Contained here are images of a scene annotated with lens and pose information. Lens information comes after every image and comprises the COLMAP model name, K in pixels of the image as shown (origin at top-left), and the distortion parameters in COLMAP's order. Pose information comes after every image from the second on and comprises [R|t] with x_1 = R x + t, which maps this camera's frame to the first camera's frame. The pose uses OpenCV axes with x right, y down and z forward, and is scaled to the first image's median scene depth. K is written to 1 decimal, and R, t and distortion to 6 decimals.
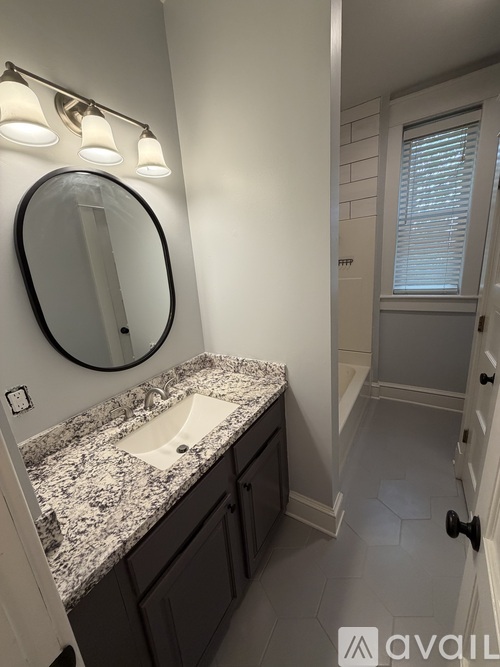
lens RADIAL K [[265.6, 0, 249.0], [0, 265.6, 334.4], [0, 0, 1]] dist [-0.009113, 0.001336]
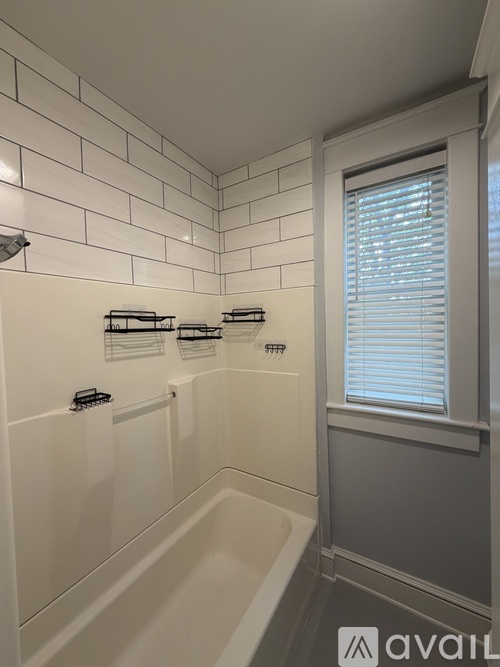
lens RADIAL K [[265.6, 0, 249.3], [0, 265.6, 332.4], [0, 0, 1]] dist [-0.009113, 0.001336]
pose [[0.998247, 0.053964, 0.024301, 0.321346], [-0.046773, 0.970934, -0.234733, -0.174308], [-0.036262, 0.233185, 0.971756, 0.389748]]
